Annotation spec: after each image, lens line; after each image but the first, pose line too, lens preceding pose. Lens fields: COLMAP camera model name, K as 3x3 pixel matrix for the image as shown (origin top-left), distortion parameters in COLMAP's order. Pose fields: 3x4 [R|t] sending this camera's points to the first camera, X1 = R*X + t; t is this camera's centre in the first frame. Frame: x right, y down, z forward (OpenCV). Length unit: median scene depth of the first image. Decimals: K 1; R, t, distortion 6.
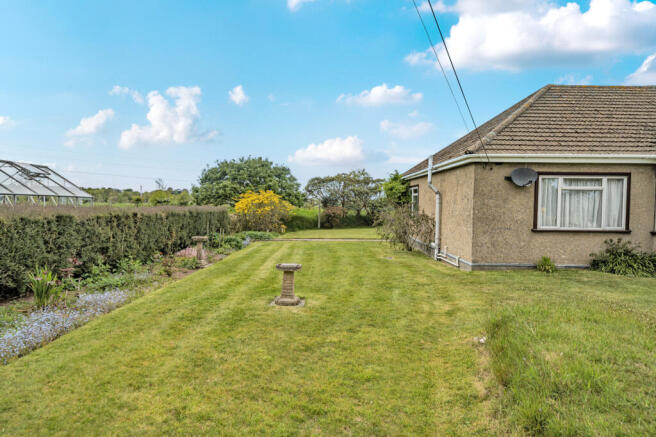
lens RADIAL K [[521.6, 0, 327.5], [0, 521.6, 219.2], [0, 0, 1]] dist [0.006306, 0.002205]
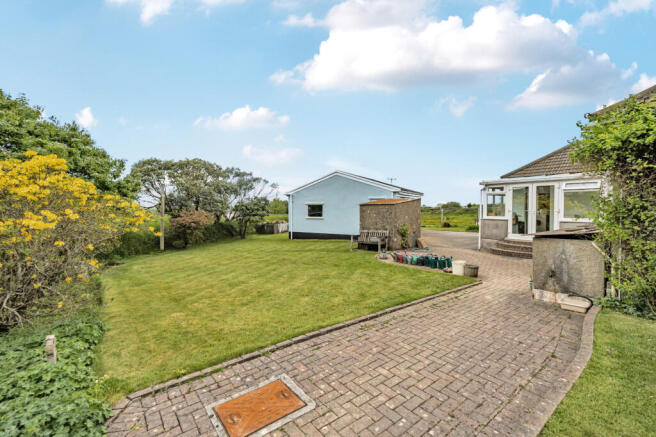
lens RADIAL K [[281.4, 0, 329.6], [0, 281.4, 219.0], [0, 0, 1]] dist [-0.001952, -0.000019]
pose [[0.747200, -0.004882, 0.664582, -0.081052], [-0.000086, 0.999972, 0.007443, -0.017785], [-0.664600, -0.005618, 0.747178, 0.659253]]
